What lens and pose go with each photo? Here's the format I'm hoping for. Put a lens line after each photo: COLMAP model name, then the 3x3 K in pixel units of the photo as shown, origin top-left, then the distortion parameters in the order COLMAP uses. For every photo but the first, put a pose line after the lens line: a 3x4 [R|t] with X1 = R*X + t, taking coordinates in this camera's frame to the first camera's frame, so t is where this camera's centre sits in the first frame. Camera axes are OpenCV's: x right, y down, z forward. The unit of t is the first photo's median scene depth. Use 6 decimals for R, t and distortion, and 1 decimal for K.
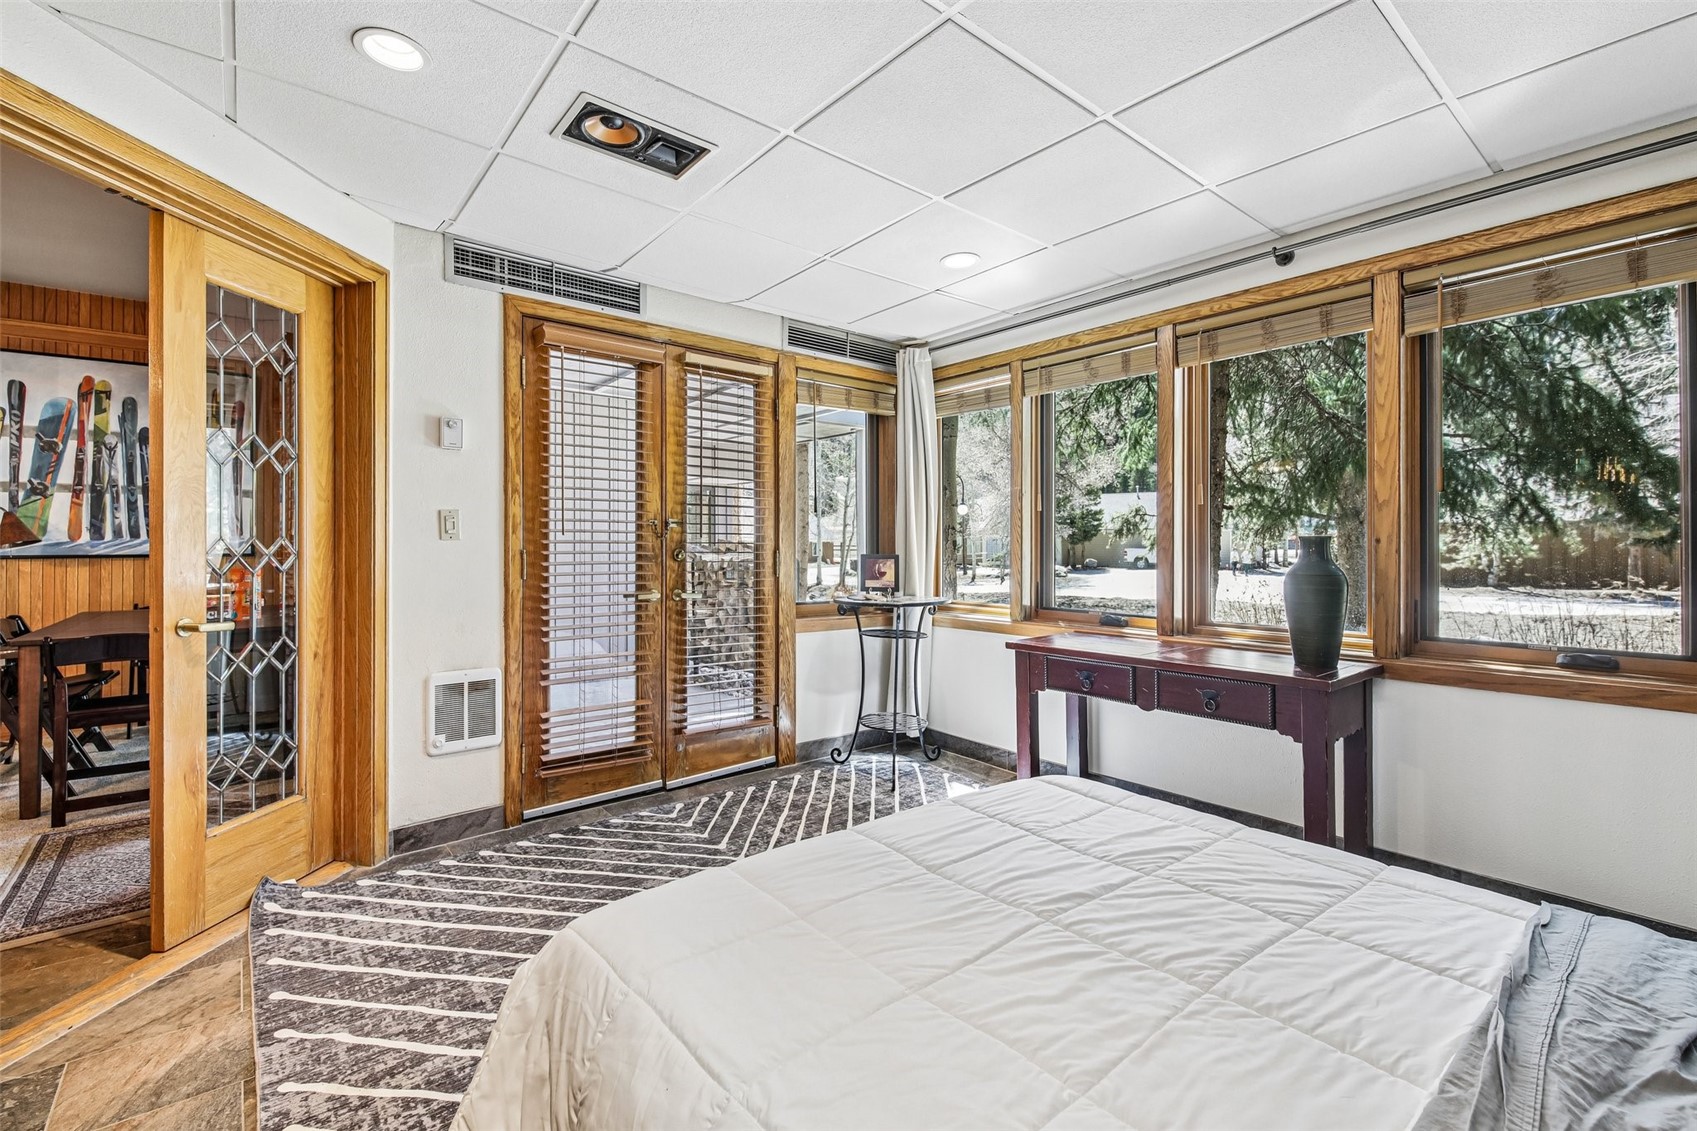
lens RADIAL K [[734.7, 0, 824.9], [0, 734.7, 545.3], [0, 0, 1]] dist [0.004020, -0.006758]
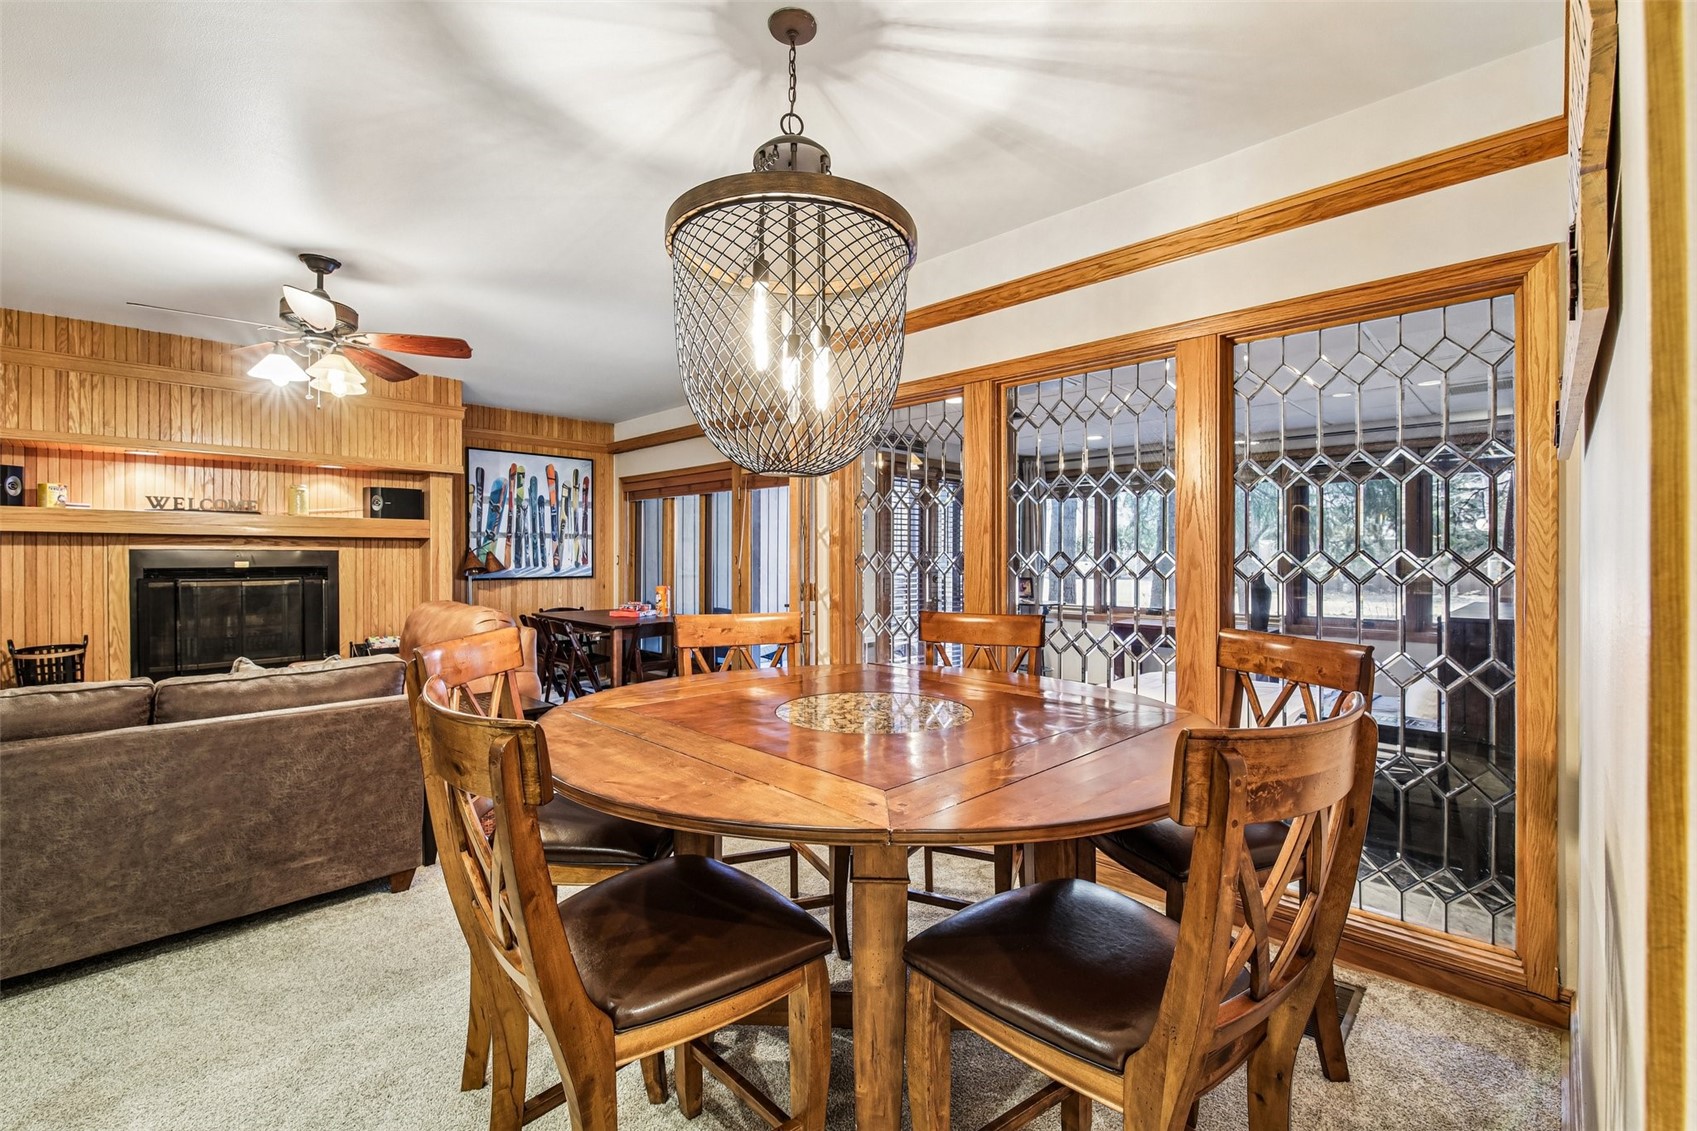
lens RADIAL K [[734.7, 0, 845.8], [0, 734.7, 561.1], [0, 0, 1]] dist [0.004020, -0.006758]
pose [[0.993296, 0.002243, 0.115573, -0.668114], [-0.003283, 0.999956, 0.008811, -0.053031], [-0.115549, -0.009131, 0.993260, -0.884257]]
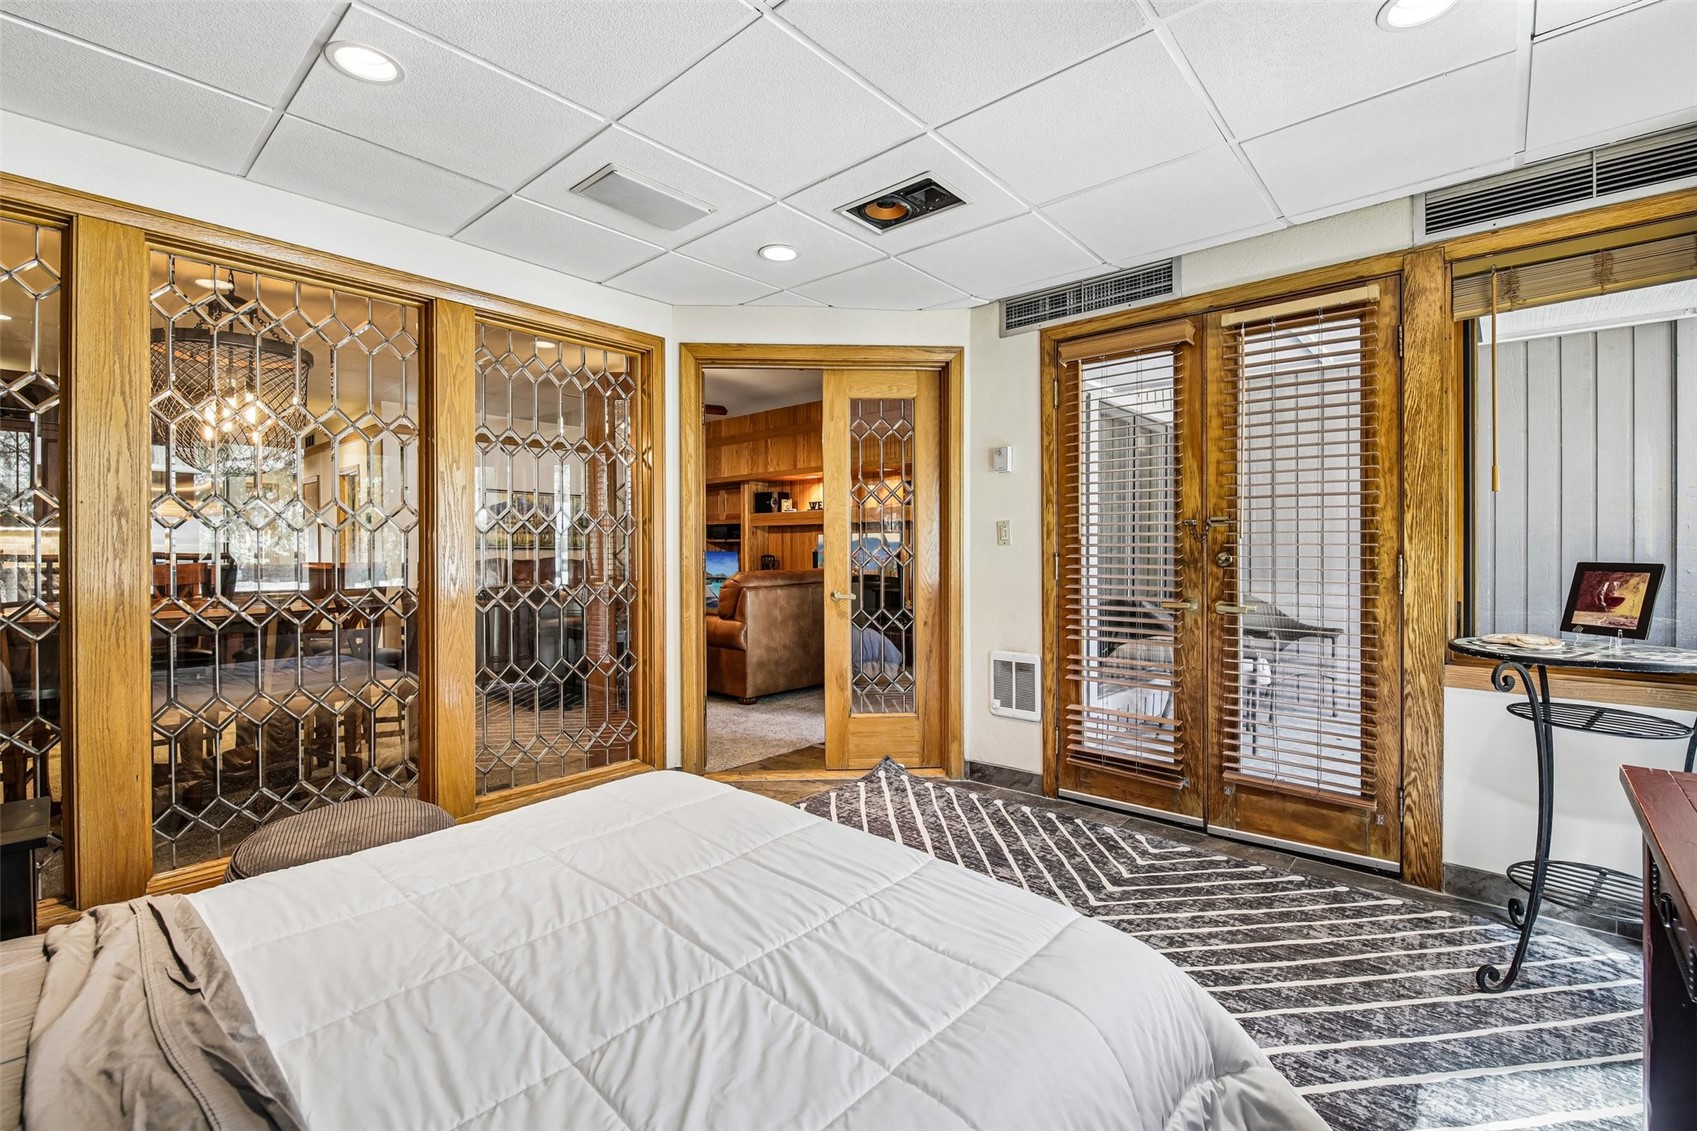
lens RADIAL K [[734.7, 0, 862.5], [0, 734.7, 555.2], [0, 0, 1]] dist [0.004020, -0.006758]
pose [[0.176367, 0.003716, -0.984318, 0.587745], [0.003880, 0.999982, 0.004470, 0.002891], [0.984317, -0.004607, 0.176349, 0.478071]]
